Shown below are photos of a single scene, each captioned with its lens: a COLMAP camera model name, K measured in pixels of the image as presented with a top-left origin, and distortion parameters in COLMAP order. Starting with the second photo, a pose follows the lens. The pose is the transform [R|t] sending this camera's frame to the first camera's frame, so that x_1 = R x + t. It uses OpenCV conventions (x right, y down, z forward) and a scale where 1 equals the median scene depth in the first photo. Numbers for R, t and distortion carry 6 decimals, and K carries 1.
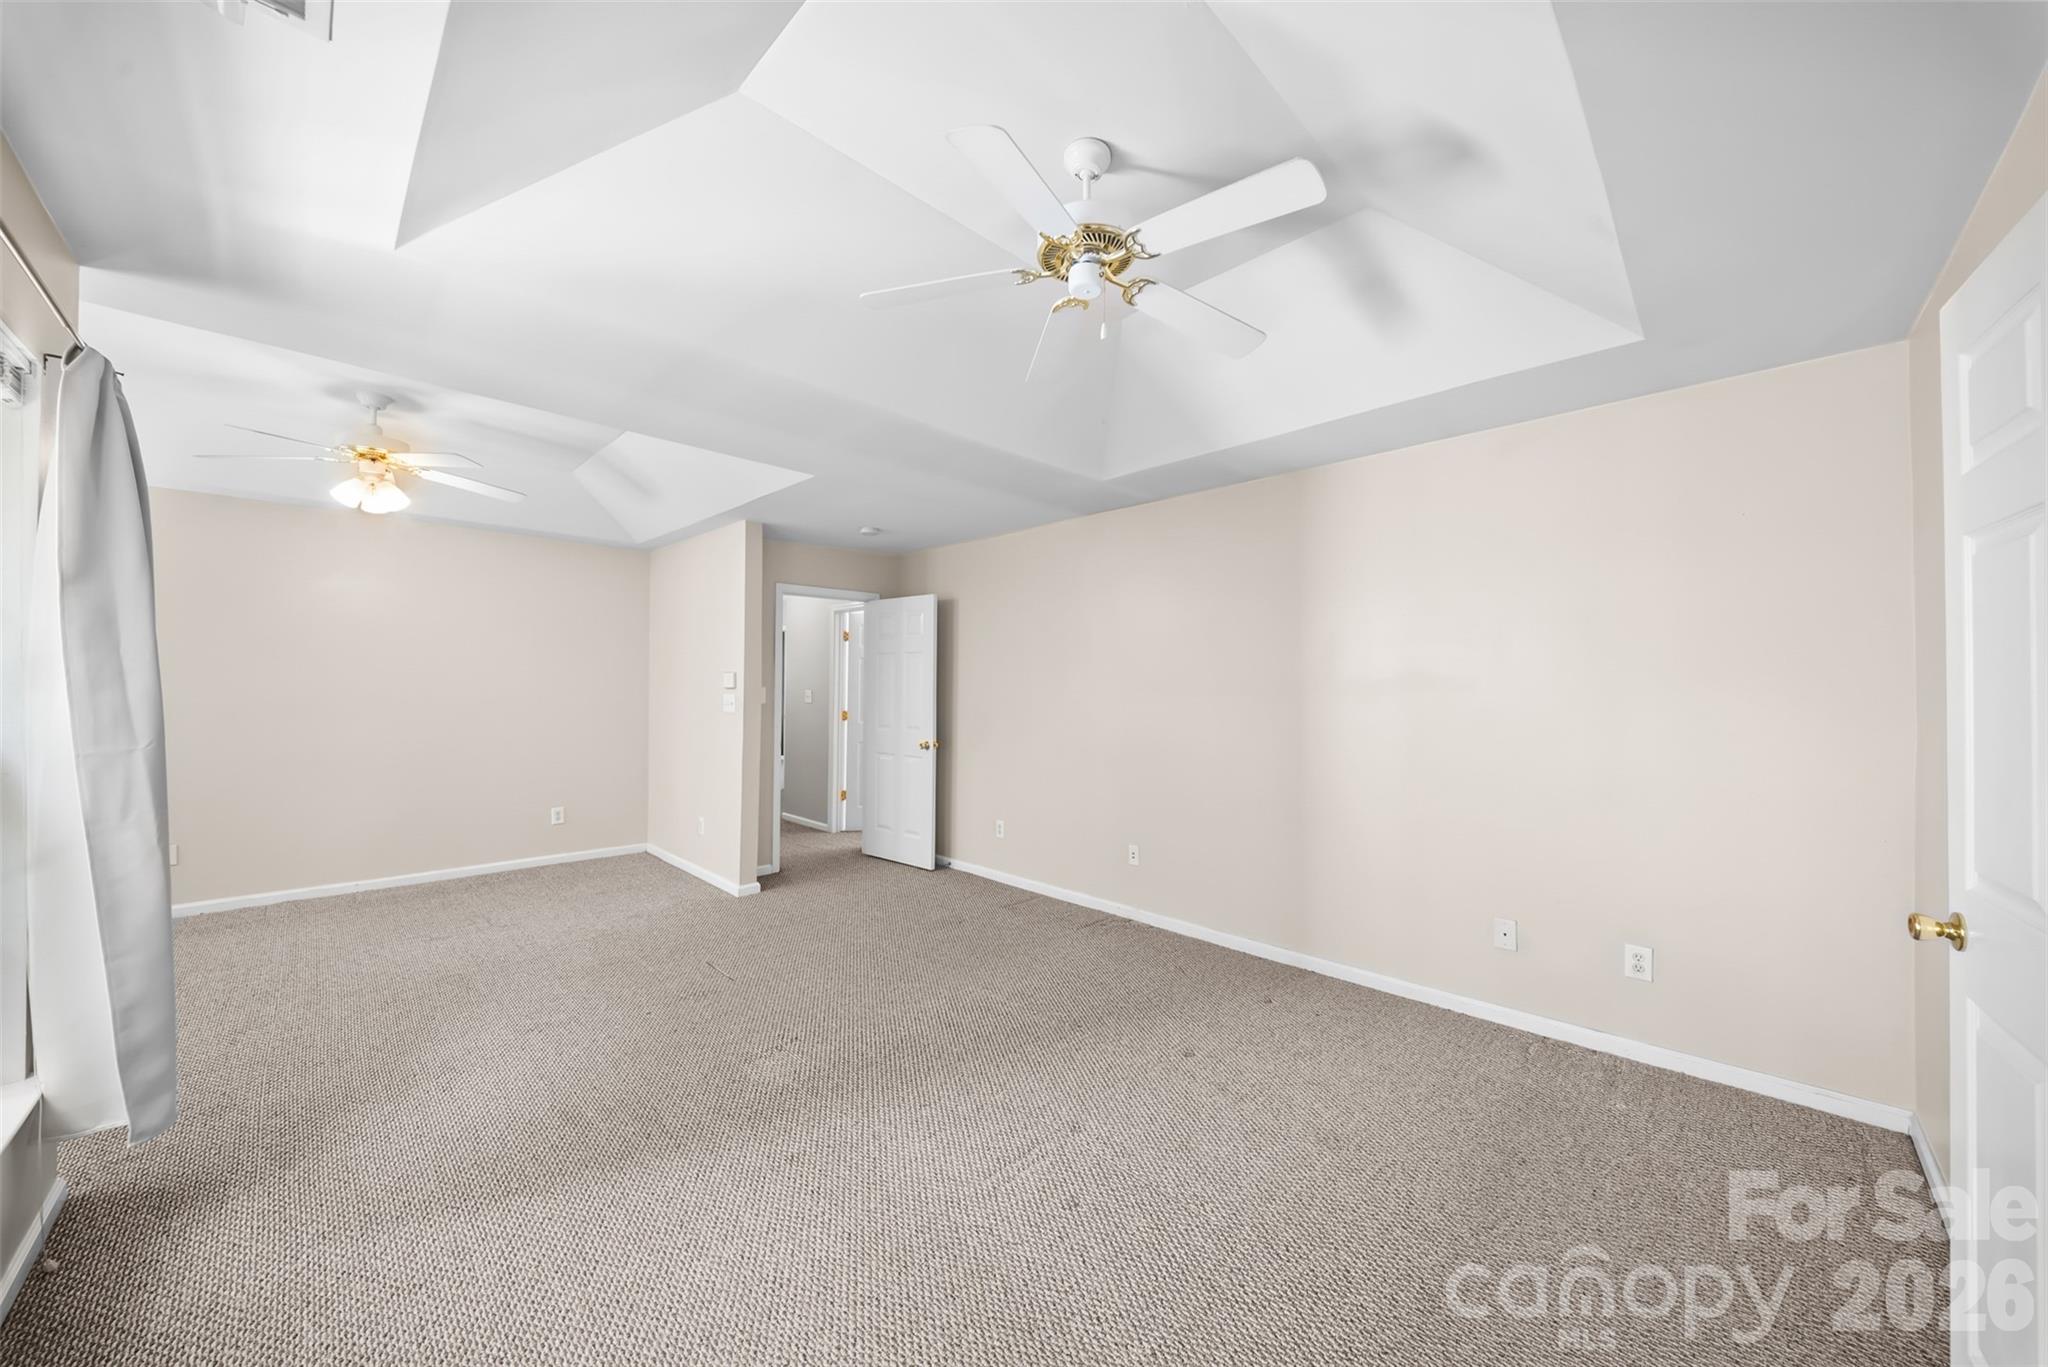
lens RADIAL K [[722.6, 0, 1035.7], [0, 722.6, 676.3], [0, 0, 1]] dist [0.004855, -0.002893]
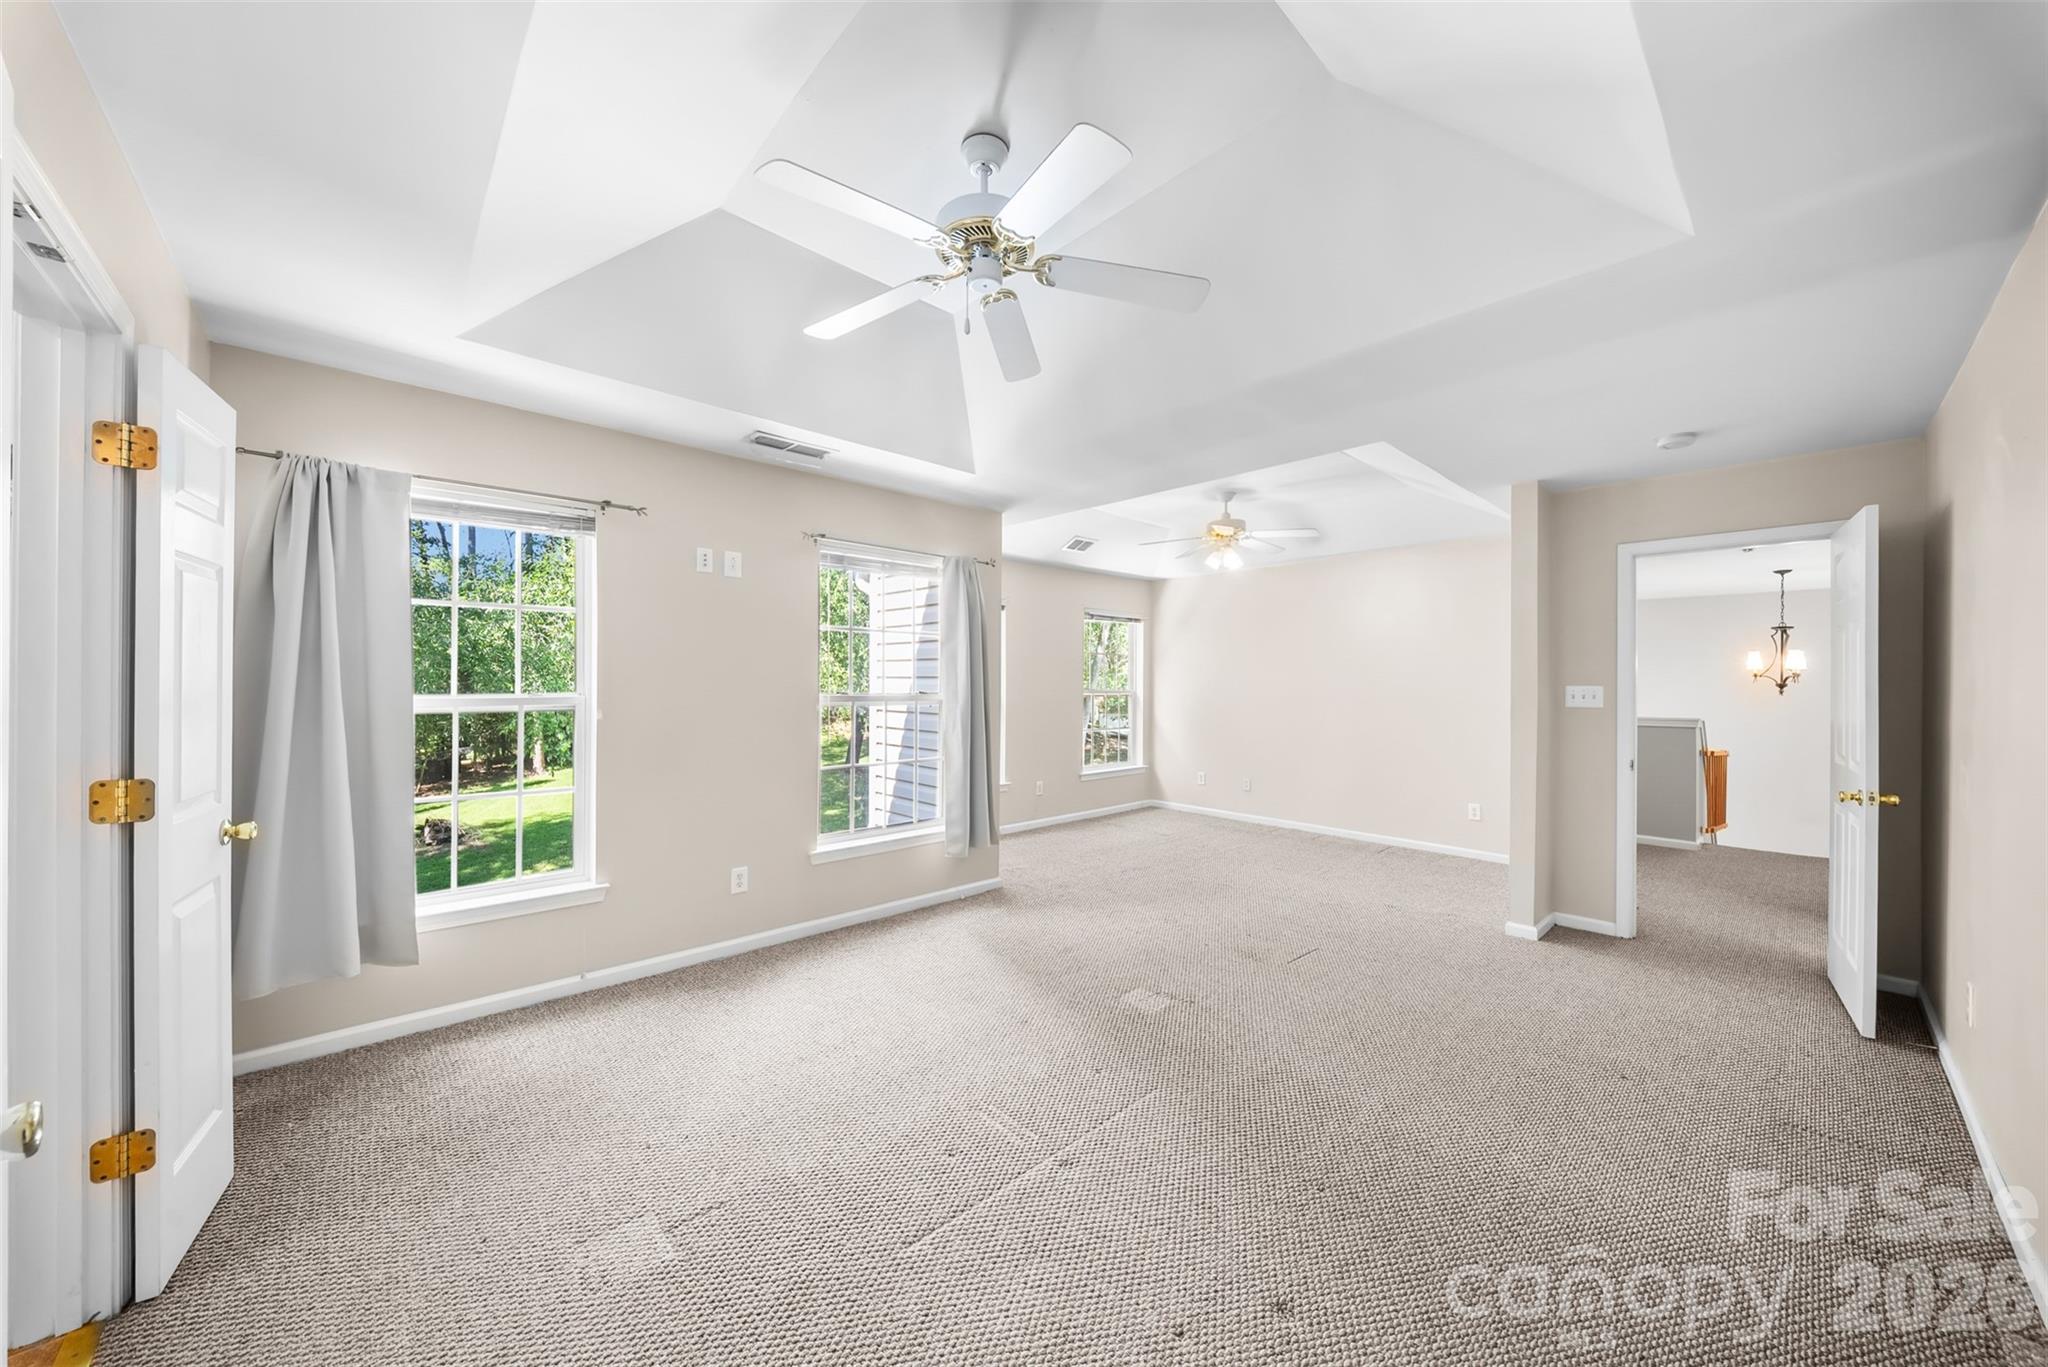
lens RADIAL K [[722.6, 0, 1012.4], [0, 722.6, 682.3], [0, 0, 1]] dist [0.004855, -0.002893]
pose [[-0.050729, -0.009417, -0.998668, 0.605034], [0.007987, 0.999920, -0.009835, 0.020498], [0.998681, -0.008476, -0.050650, 0.610097]]
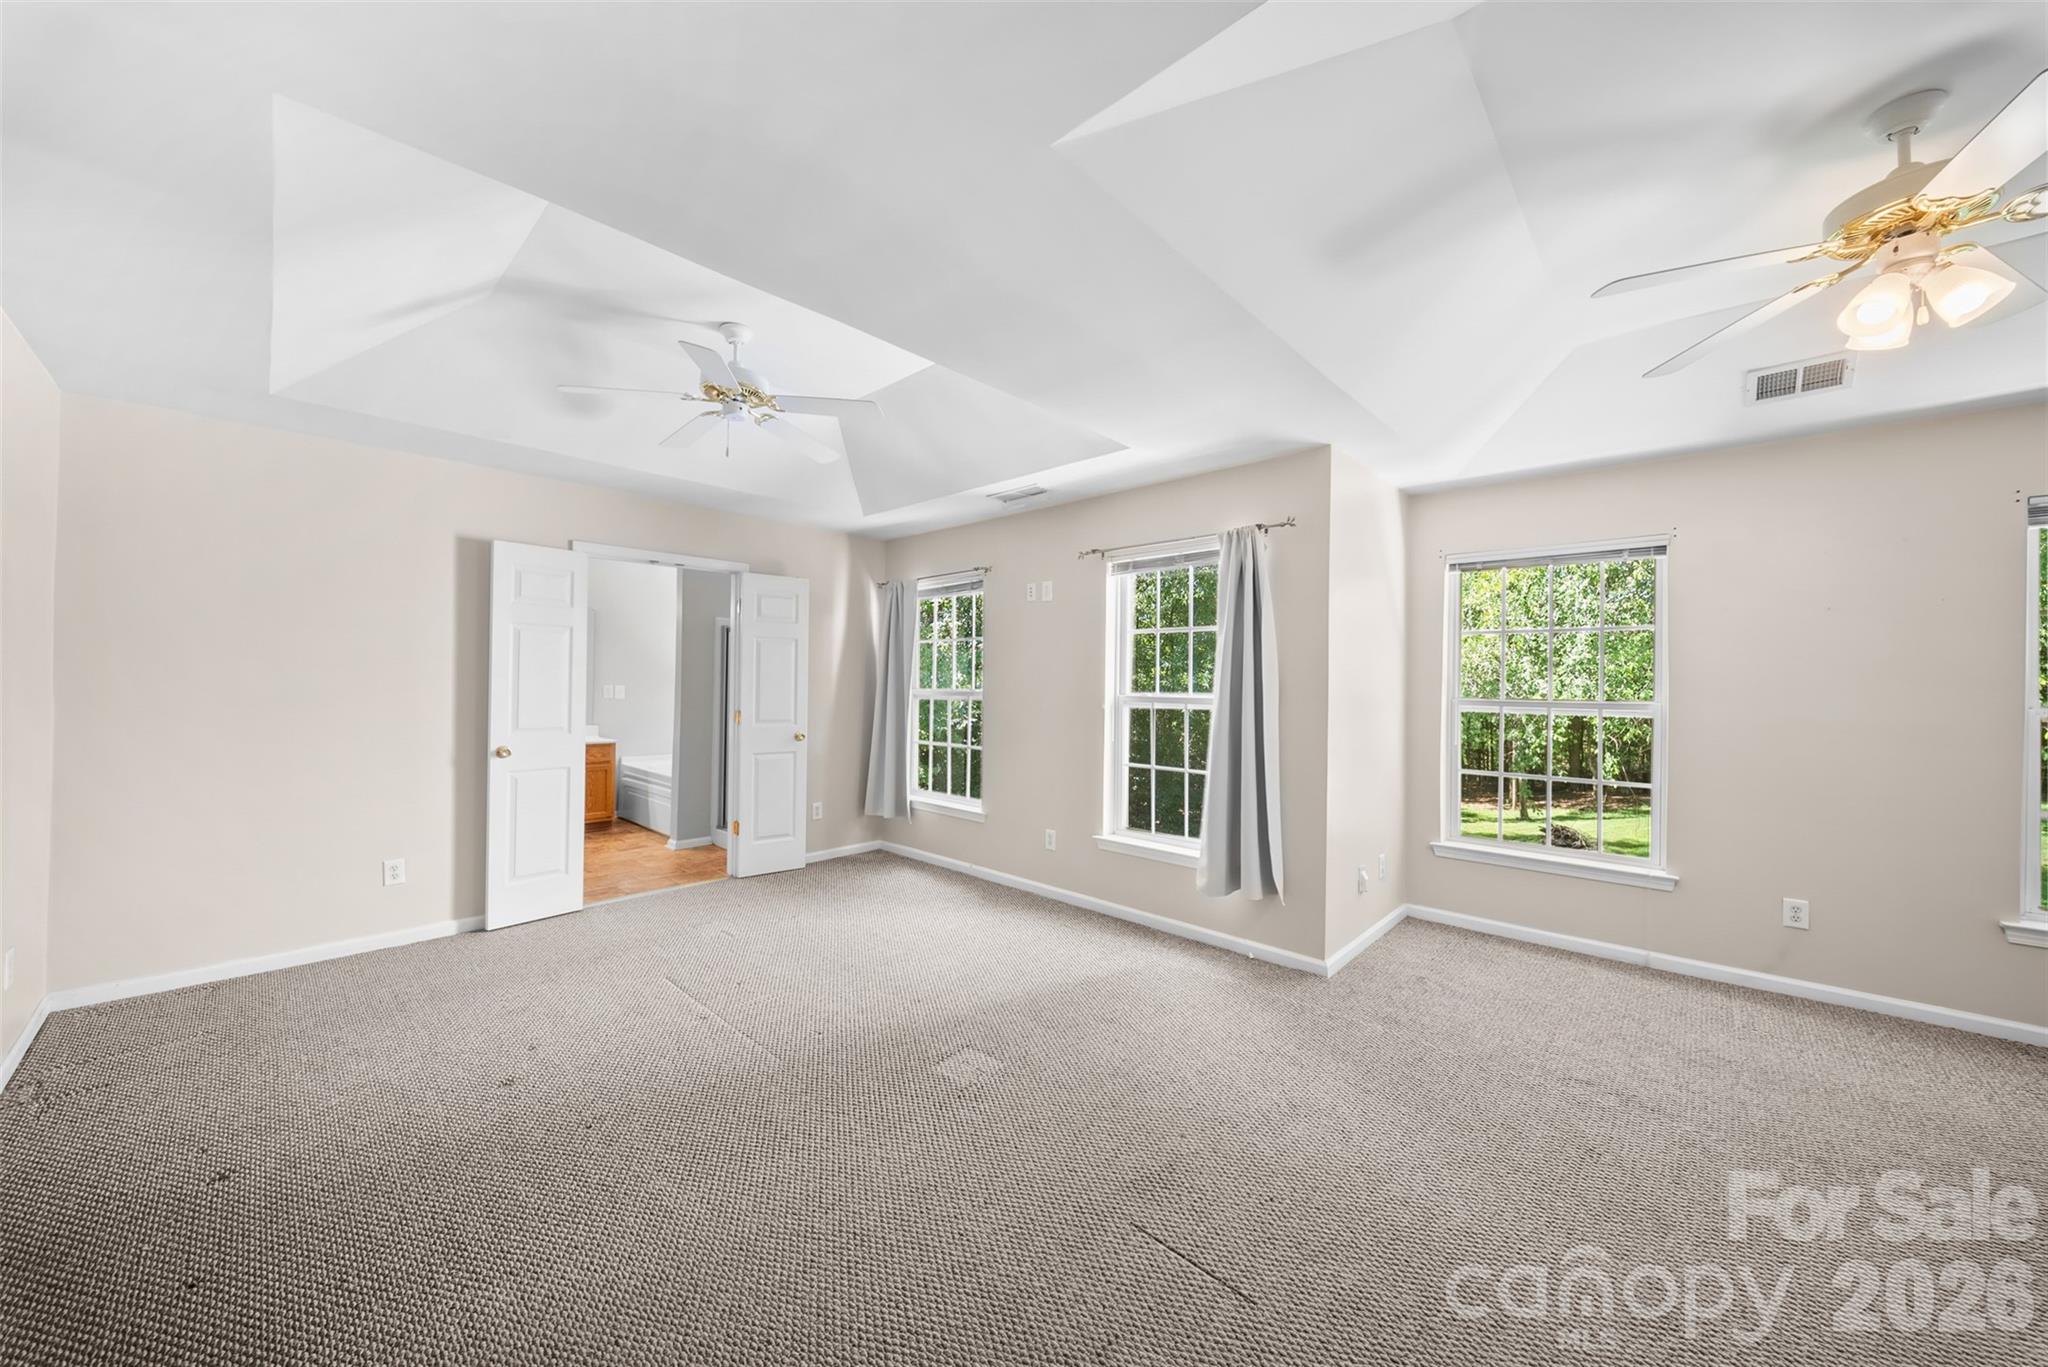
lens RADIAL K [[722.6, 0, 1023.4], [0, 722.6, 676.9], [0, 0, 1]] dist [0.004855, -0.002893]
pose [[-0.999623, -0.020140, -0.018664, -0.290187], [-0.019708, 0.999539, -0.023082, 0.026802], [0.019121, -0.022705, -0.999559, 1.434219]]
